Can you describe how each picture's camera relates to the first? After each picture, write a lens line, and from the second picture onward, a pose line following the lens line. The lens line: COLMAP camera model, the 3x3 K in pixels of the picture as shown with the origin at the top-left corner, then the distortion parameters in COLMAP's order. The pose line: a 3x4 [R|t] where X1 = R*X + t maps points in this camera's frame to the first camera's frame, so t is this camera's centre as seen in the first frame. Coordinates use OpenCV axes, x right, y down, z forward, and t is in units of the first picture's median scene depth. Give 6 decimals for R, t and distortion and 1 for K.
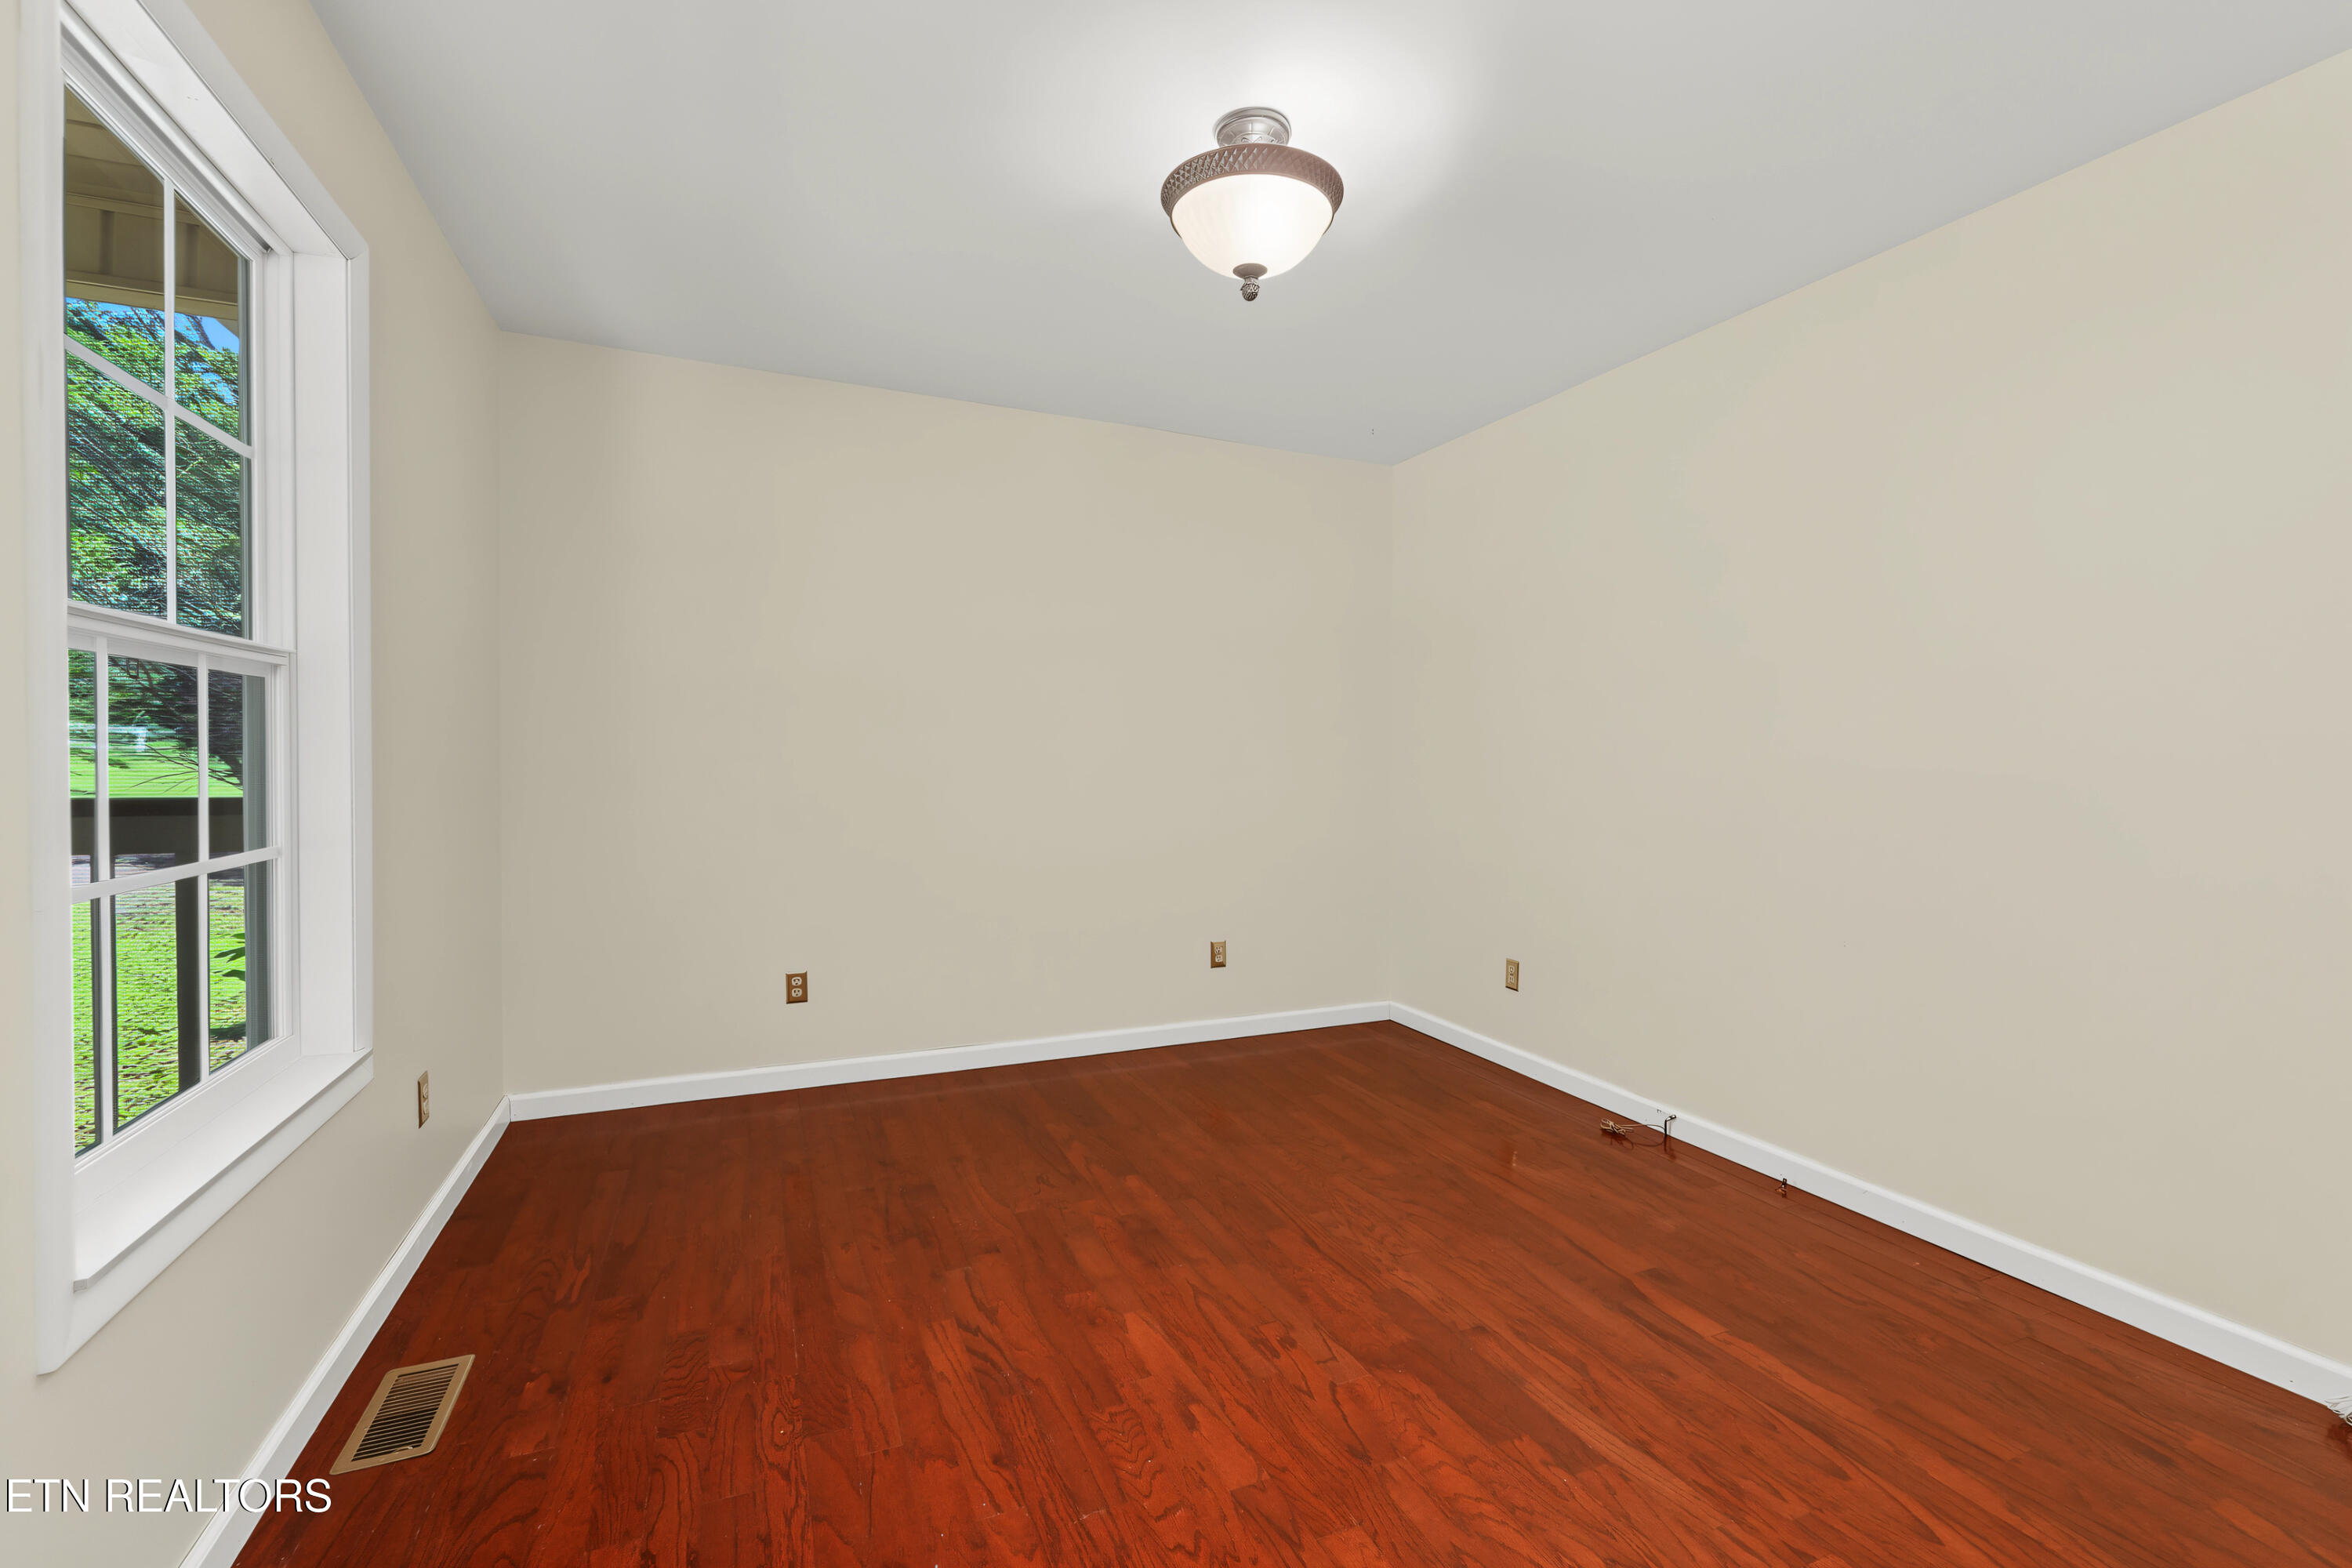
lens RADIAL K [[1009.4, 0, 1170.2], [0, 1009.4, 765.9], [0, 0, 1]] dist [-0.007793, 0.000988]
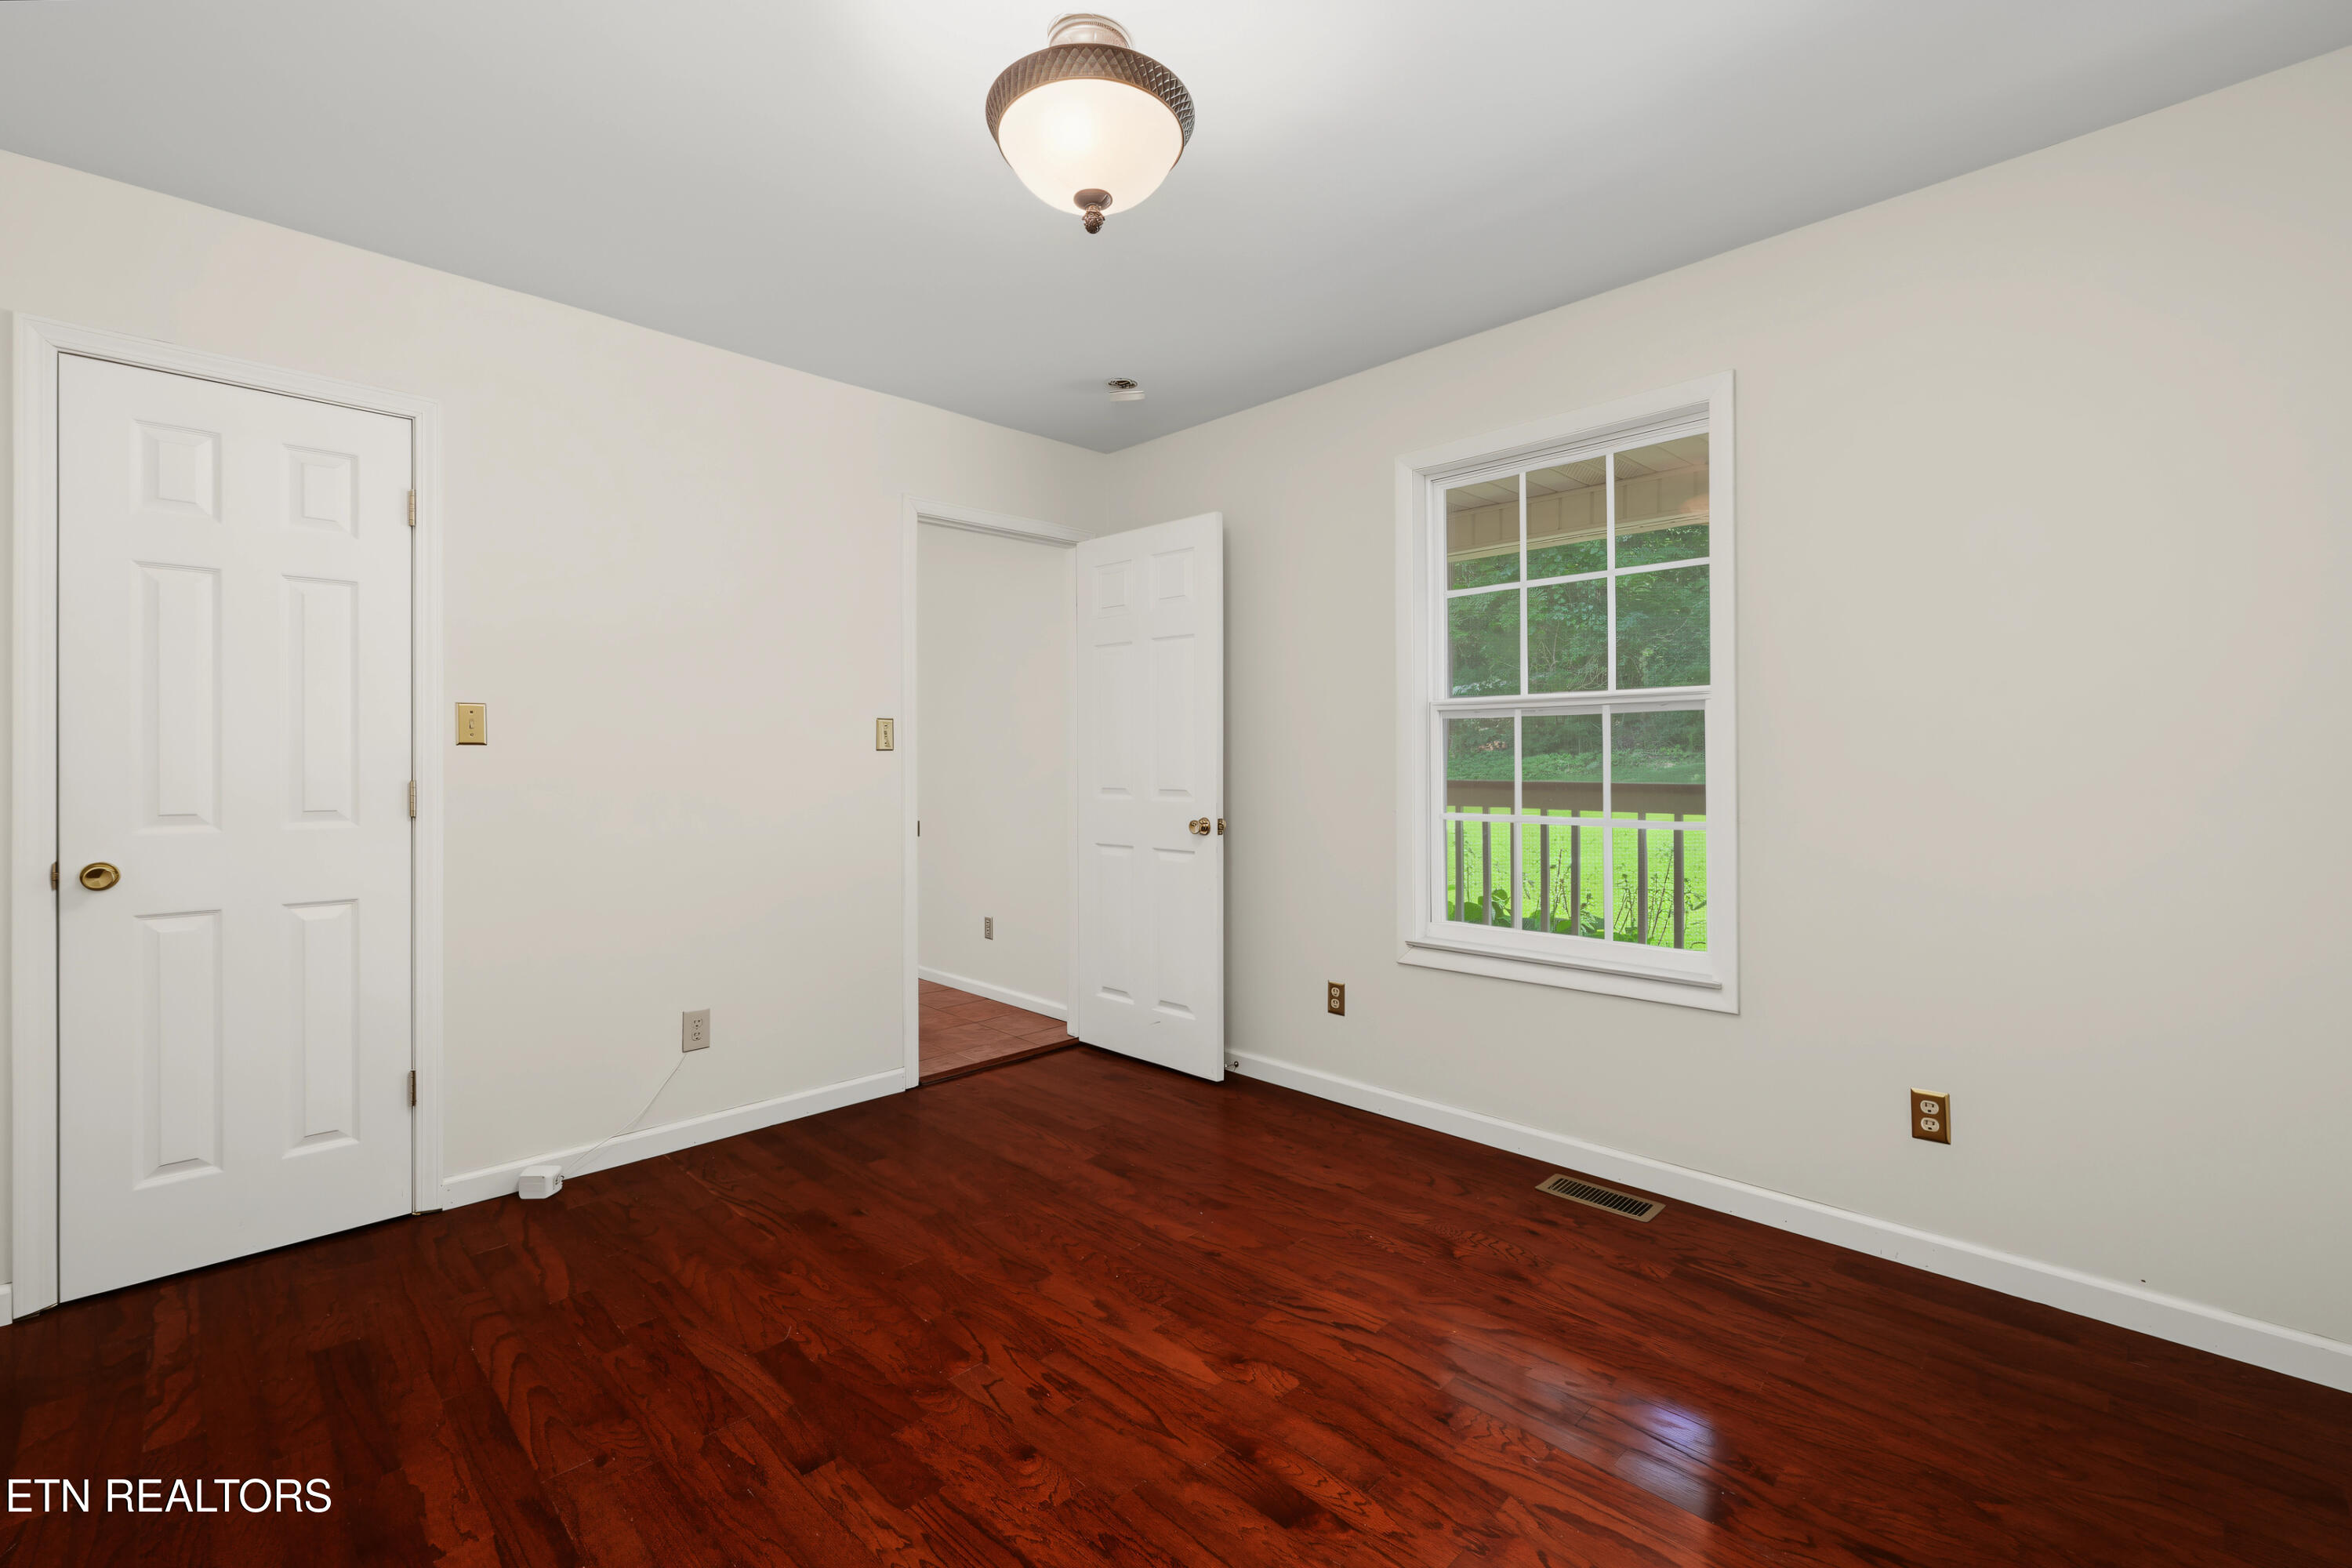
lens RADIAL K [[1009.4, 0, 1171.1], [0, 1009.4, 768.9], [0, 0, 1]] dist [-0.007793, 0.000988]
pose [[-0.930111, 0.003756, -0.367259, 0.349641], [-0.004913, 0.999731, 0.022668, -0.023774], [0.367245, 0.022888, -0.929842, 1.947702]]
